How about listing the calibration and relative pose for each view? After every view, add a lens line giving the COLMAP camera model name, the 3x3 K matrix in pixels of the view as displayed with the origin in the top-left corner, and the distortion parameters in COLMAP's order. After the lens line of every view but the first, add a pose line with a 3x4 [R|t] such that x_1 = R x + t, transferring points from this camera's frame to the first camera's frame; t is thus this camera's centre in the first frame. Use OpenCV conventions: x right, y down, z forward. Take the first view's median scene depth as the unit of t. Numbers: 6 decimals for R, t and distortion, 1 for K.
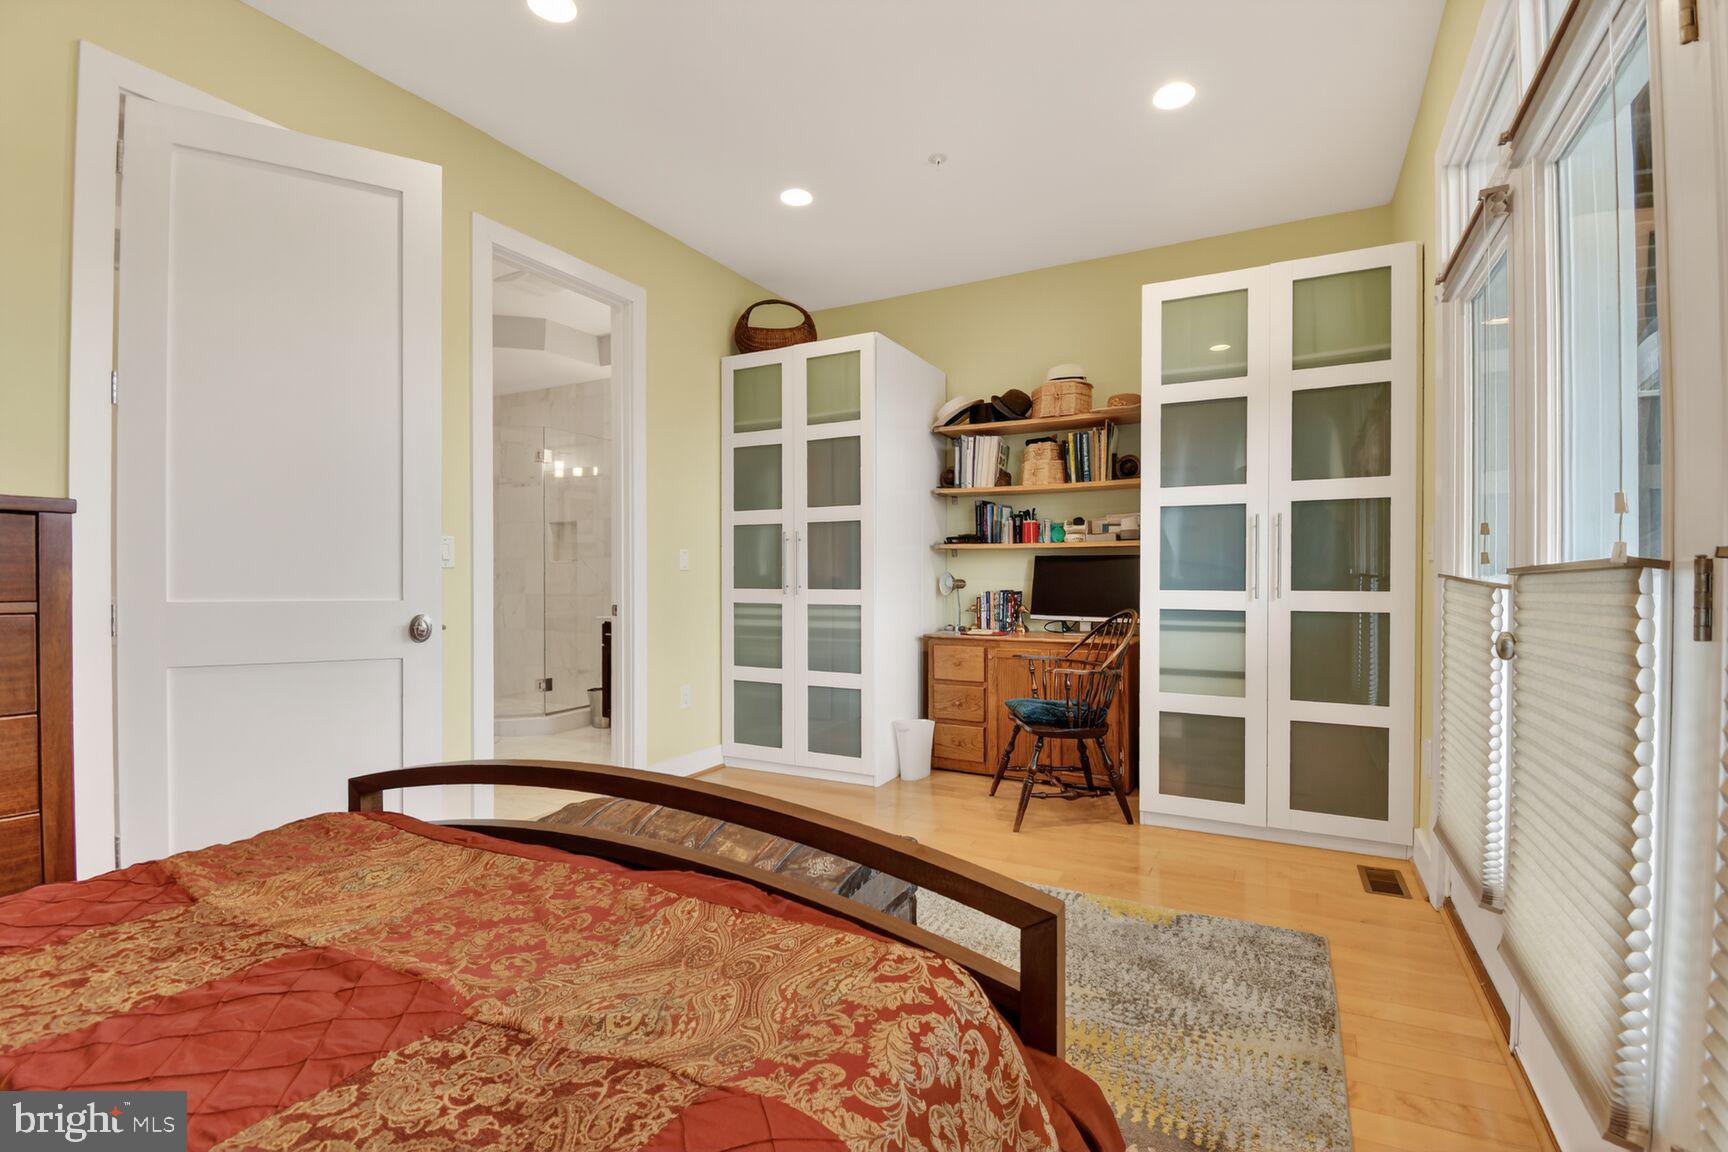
lens RADIAL K [[787.9, 0, 864.0], [0, 787.9, 576.0], [0, 0, 1]] dist [0.000623, 0.000093]
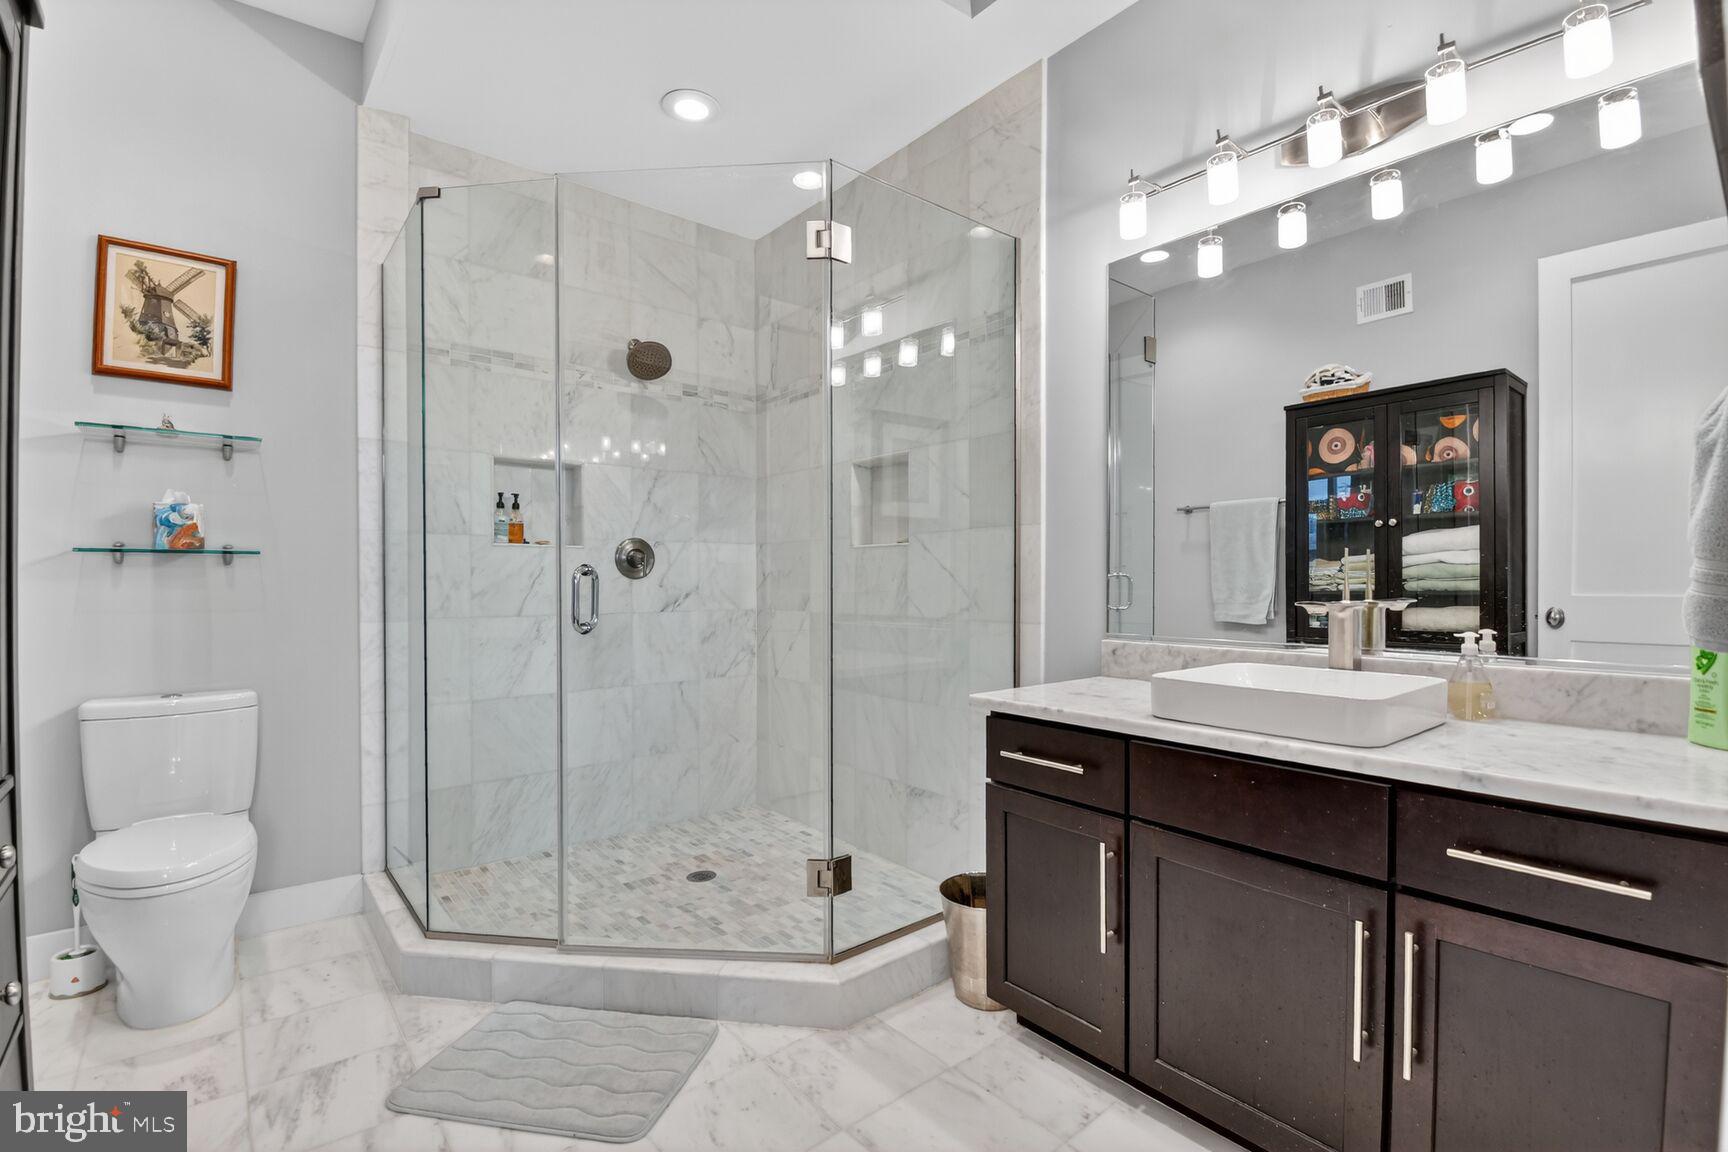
lens RADIAL K [[787.9, 0, 864.0], [0, 787.9, 576.0], [0, 0, 1]] dist [0.000623, 0.000093]
pose [[0.925608, -0.000215, -0.378485, -0.215188], [0.001113, 0.999997, 0.002155, -0.000720], [0.378483, -0.002416, 0.925605, 0.568007]]
